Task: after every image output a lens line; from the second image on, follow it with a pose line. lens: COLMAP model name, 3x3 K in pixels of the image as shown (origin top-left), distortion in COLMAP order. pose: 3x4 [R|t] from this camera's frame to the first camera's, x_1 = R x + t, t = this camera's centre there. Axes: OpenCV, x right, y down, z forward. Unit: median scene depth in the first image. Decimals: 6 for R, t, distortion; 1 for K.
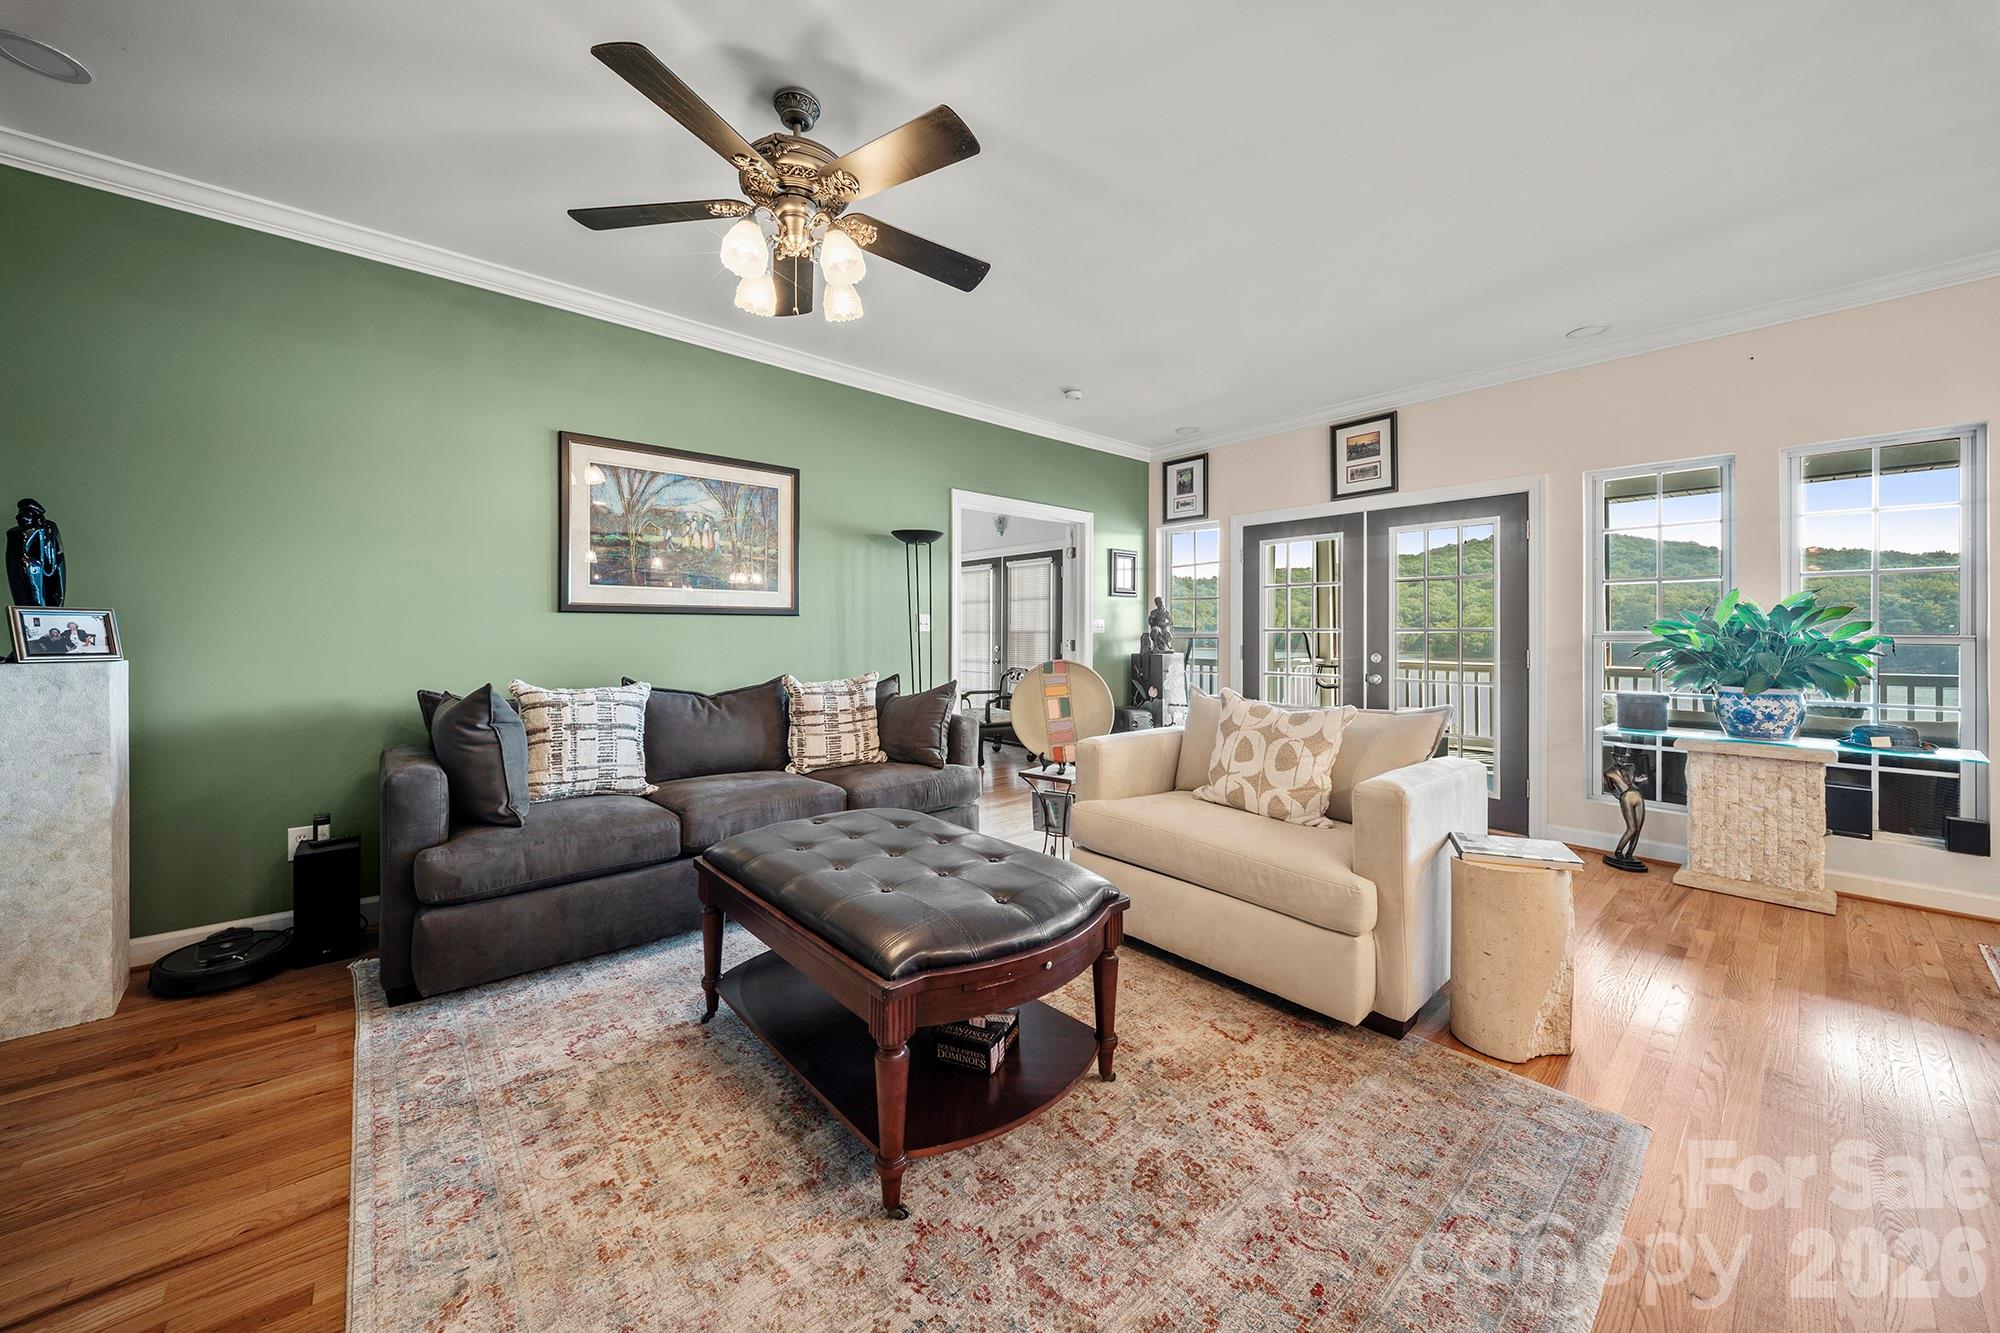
lens RADIAL K [[711.5, 0, 1000.4], [0, 711.5, 635.7], [0, 0, 1]] dist [-0.000840, -0.000434]
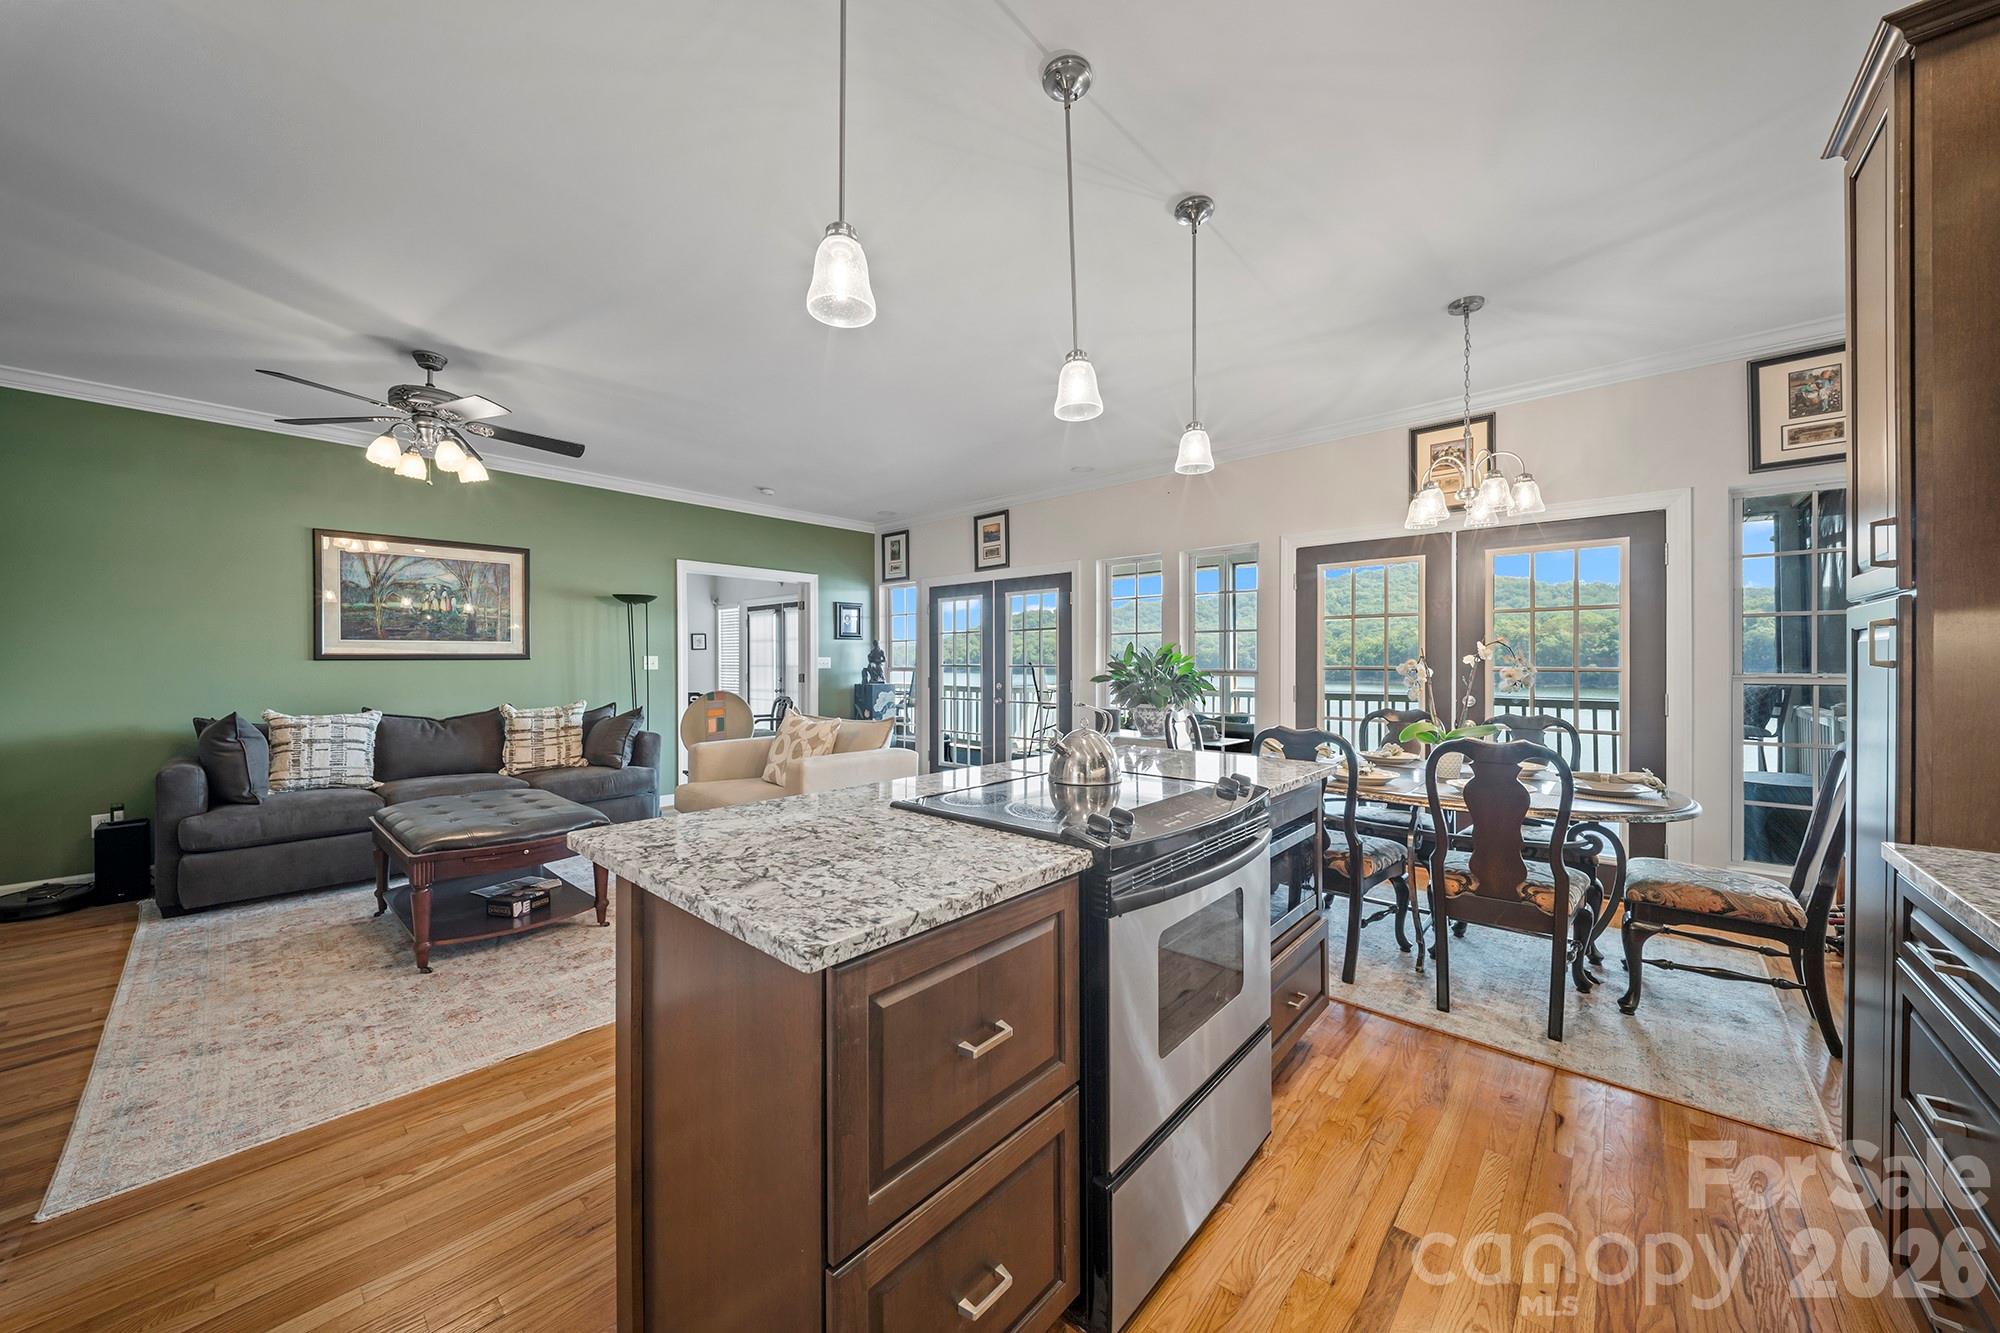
lens RADIAL K [[693.3, 0, 1026.0], [0, 693.3, 667.7], [0, 0, 1]] dist [-0.028359, 0.003504]
pose [[0.988746, -0.005814, 0.149494, 0.517749], [0.004715, 0.999959, 0.007706, -0.021049], [-0.149532, -0.006914, 0.988733, -0.470296]]
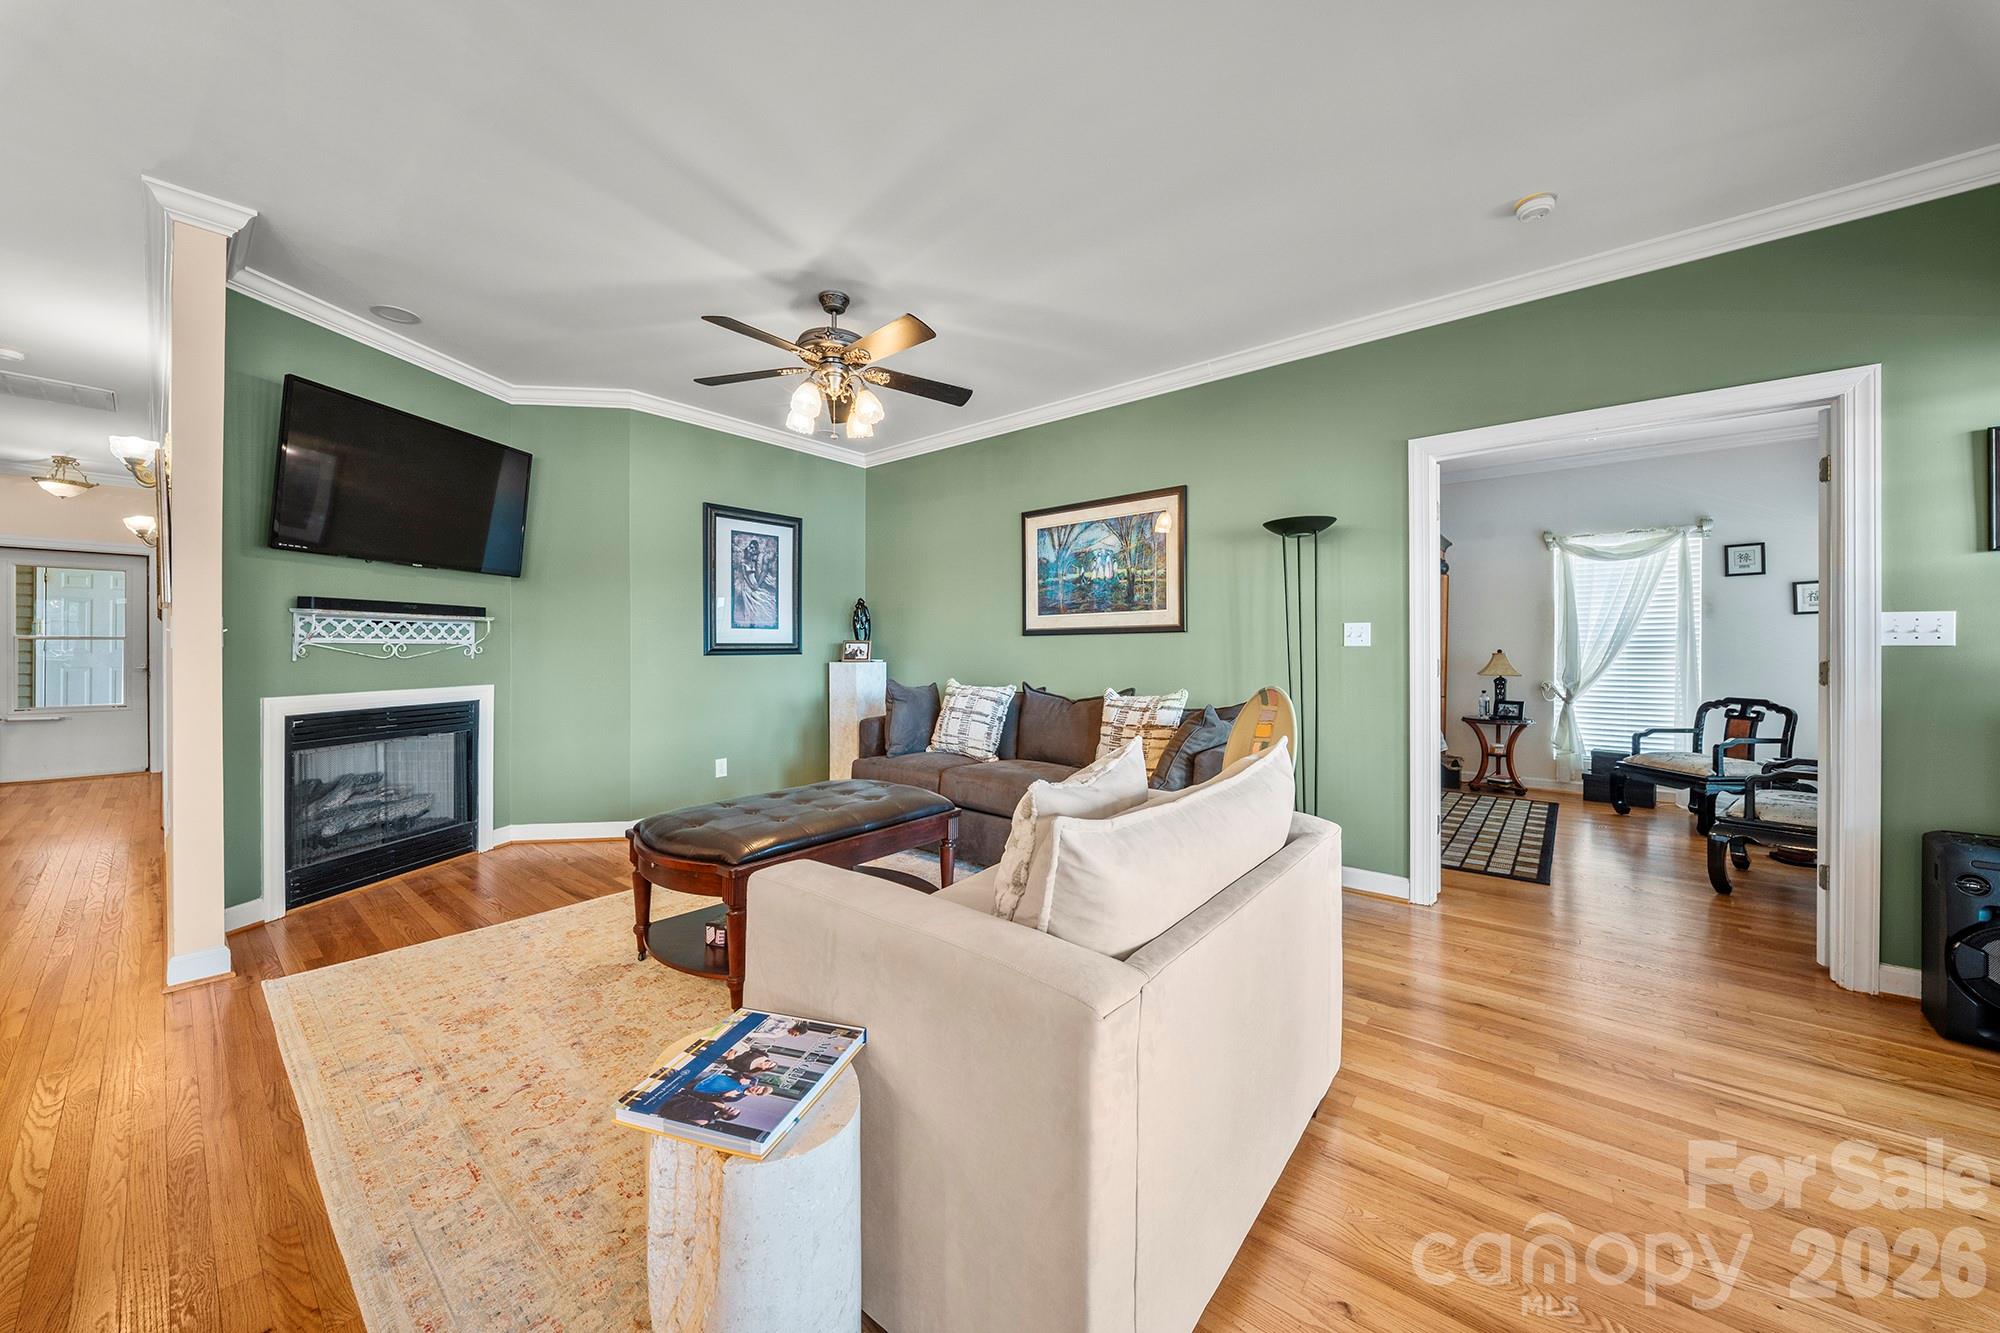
lens RADIAL K [[706.5, 0, 992.6], [0, 706.5, 654.9], [0, 0, 1]] dist [-0.000968, -0.000236]
pose [[0.152654, 0.002417, -0.988277, 0.770767], [-0.002446, 0.999995, 0.002067, 0.003270], [0.988277, 0.002102, 0.152659, 0.679505]]
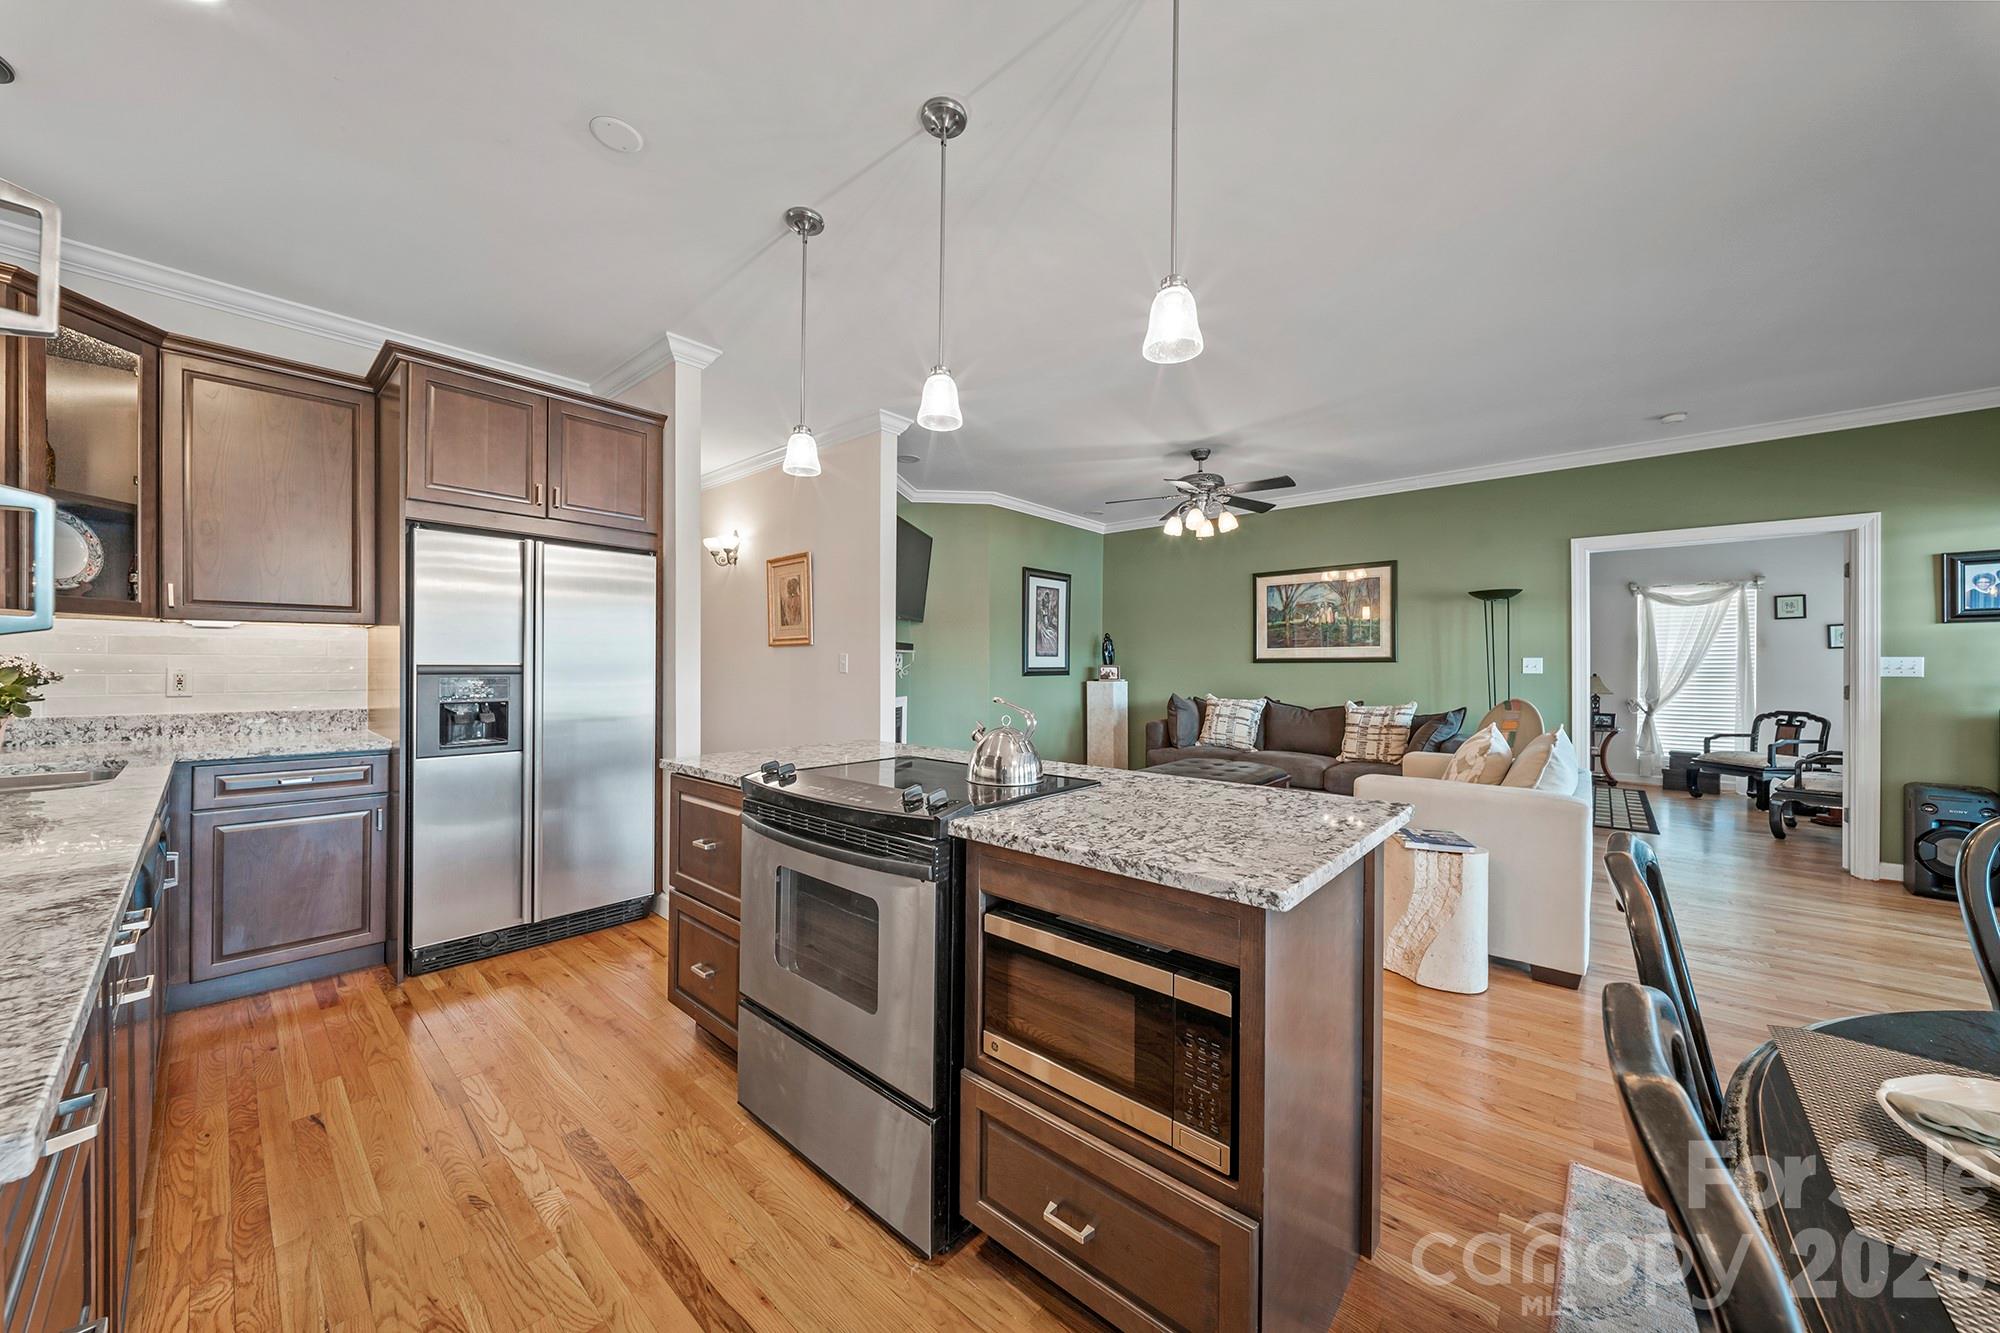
lens RADIAL K [[705.8, 0, 968.9], [0, 705.8, 669.9], [0, 0, 1]] dist [-0.023783, 0.004468]
pose [[0.106308, 0.001067, -0.994333, 1.211671], [-0.006287, 0.999980, 0.000401, -0.008685], [0.994313, 0.006208, 0.106313, -0.012561]]
